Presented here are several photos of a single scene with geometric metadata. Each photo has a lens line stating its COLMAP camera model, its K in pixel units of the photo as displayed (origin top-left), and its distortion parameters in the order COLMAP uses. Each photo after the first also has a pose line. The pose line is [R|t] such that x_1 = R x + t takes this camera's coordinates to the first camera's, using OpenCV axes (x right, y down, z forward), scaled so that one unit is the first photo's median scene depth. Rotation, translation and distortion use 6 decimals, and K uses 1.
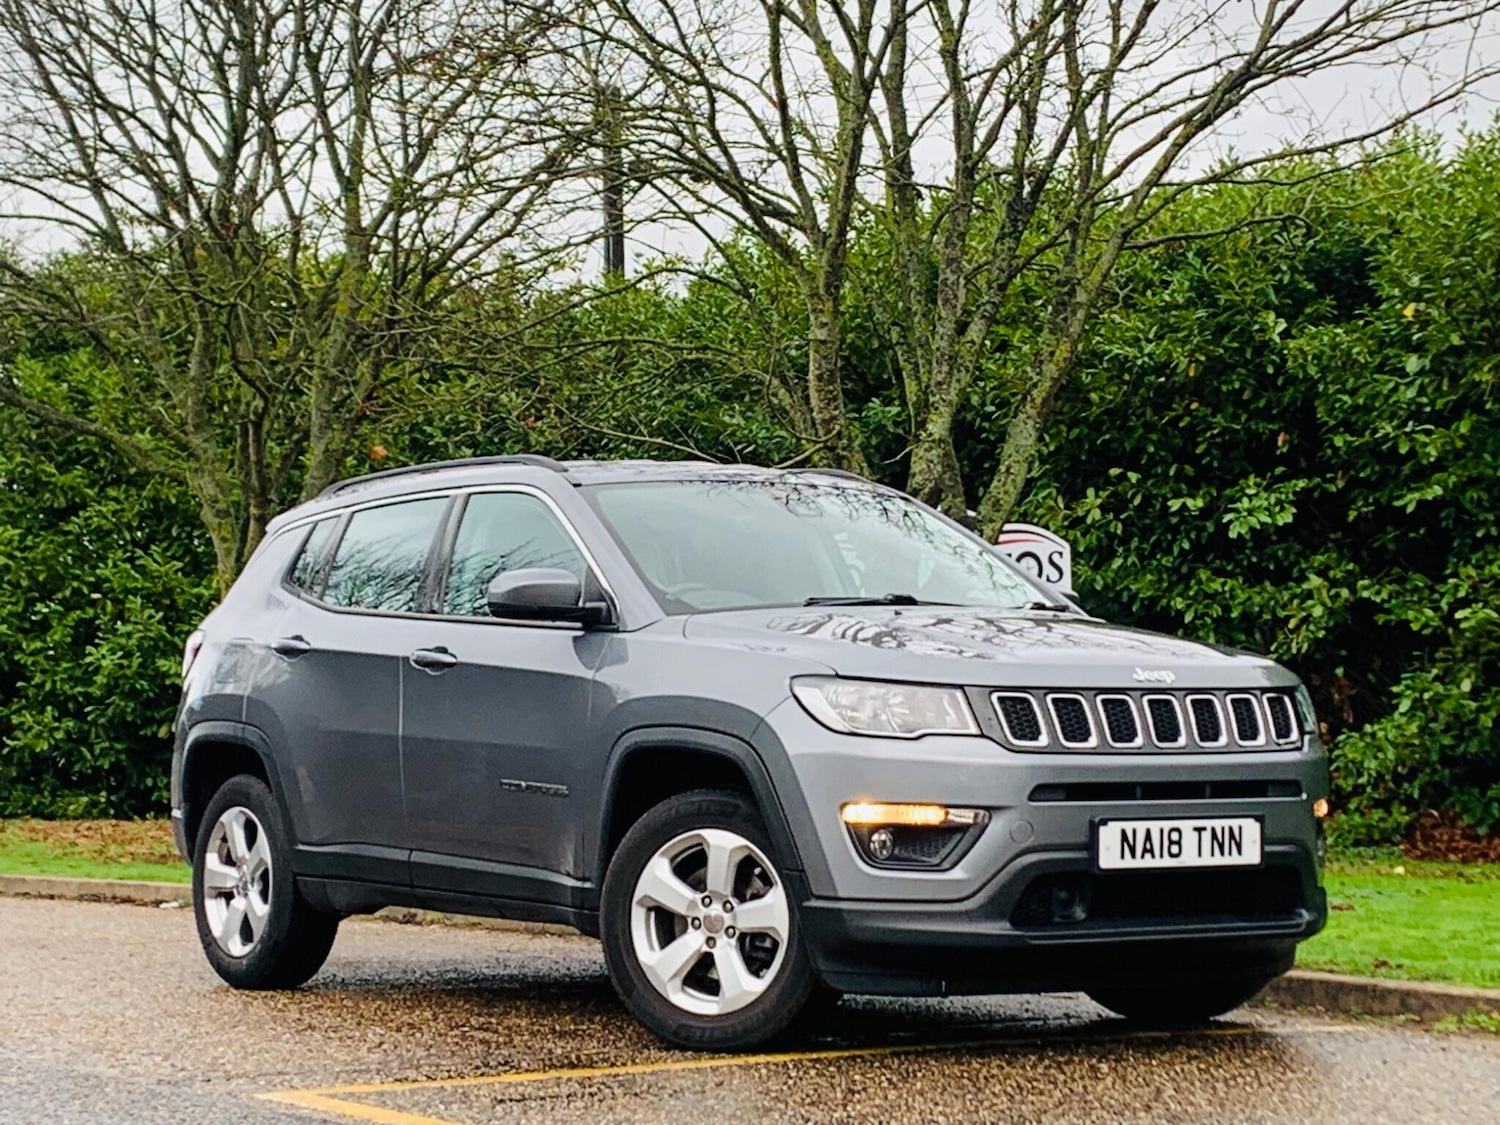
lens RADIAL K [[3265.9, 0, 731.7], [0, 3265.9, 611.3], [0, 0, 1]] dist [0.121709, 0.051154]
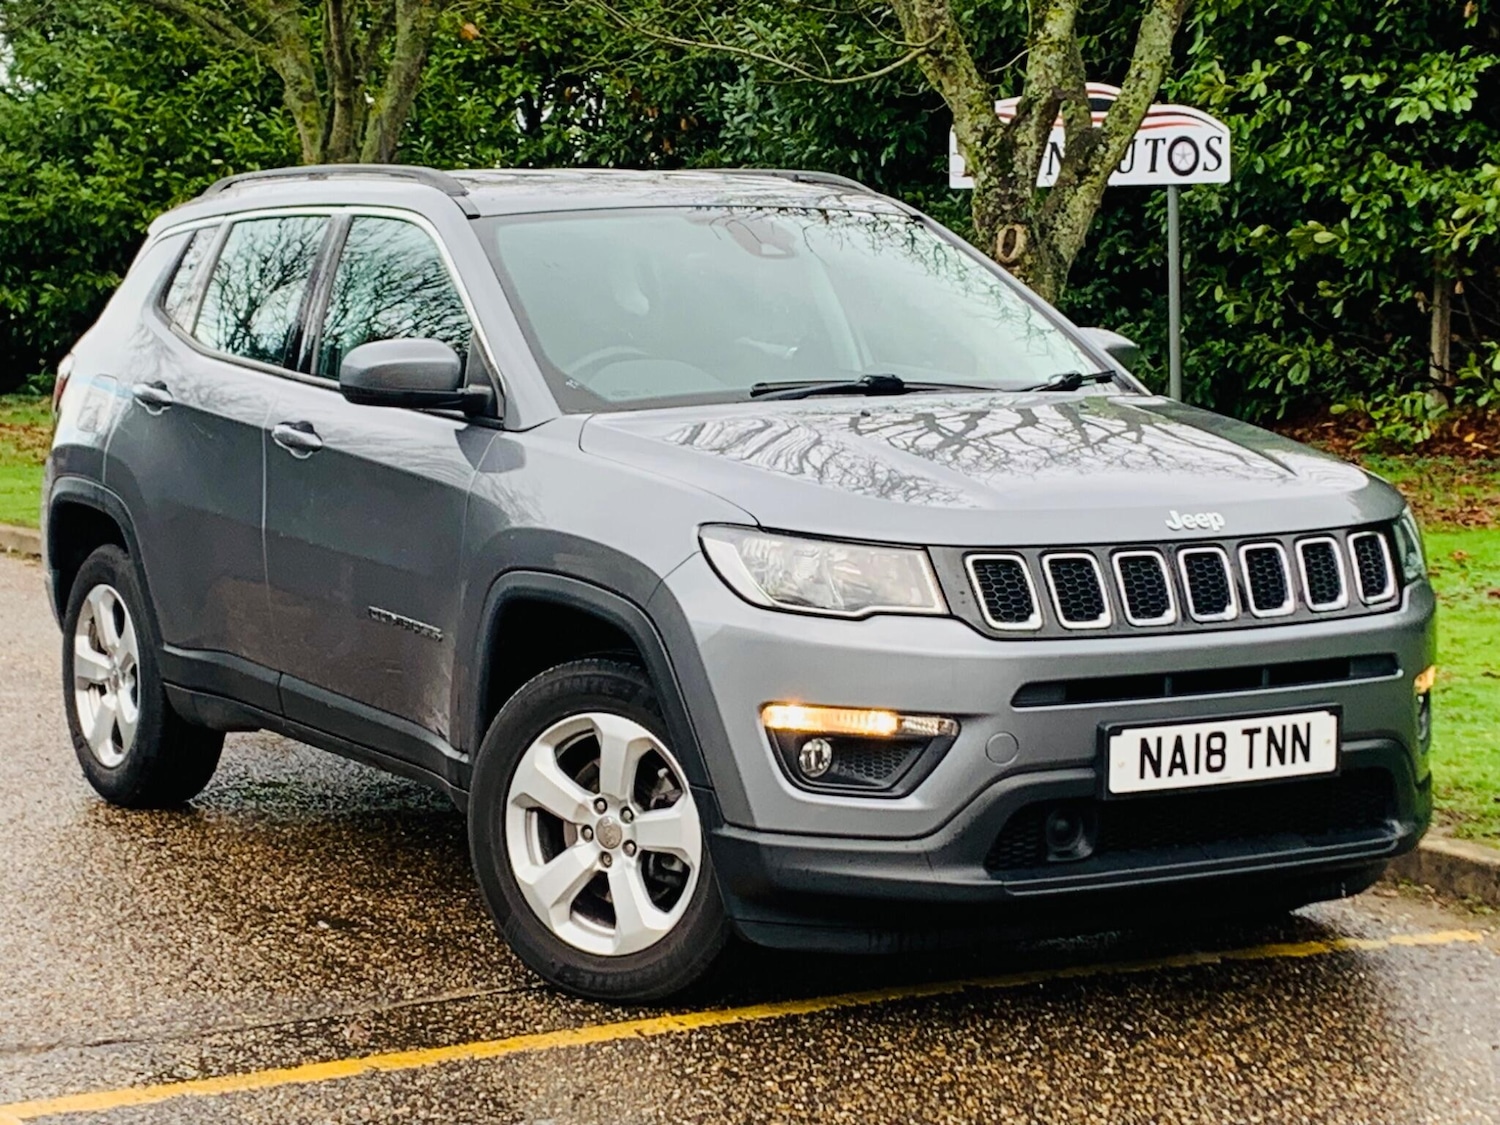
lens RADIAL K [[3228.8, 0, 750.0], [0, 3228.8, 562.5], [0, 0, 1]] dist [0.114486, 0.208613]
pose [[0.998461, 0.007620, -0.054938, 0.068274], [-0.000292, 0.991225, 0.132182, -0.066833], [0.055463, -0.131963, 0.989702, 0.268578]]
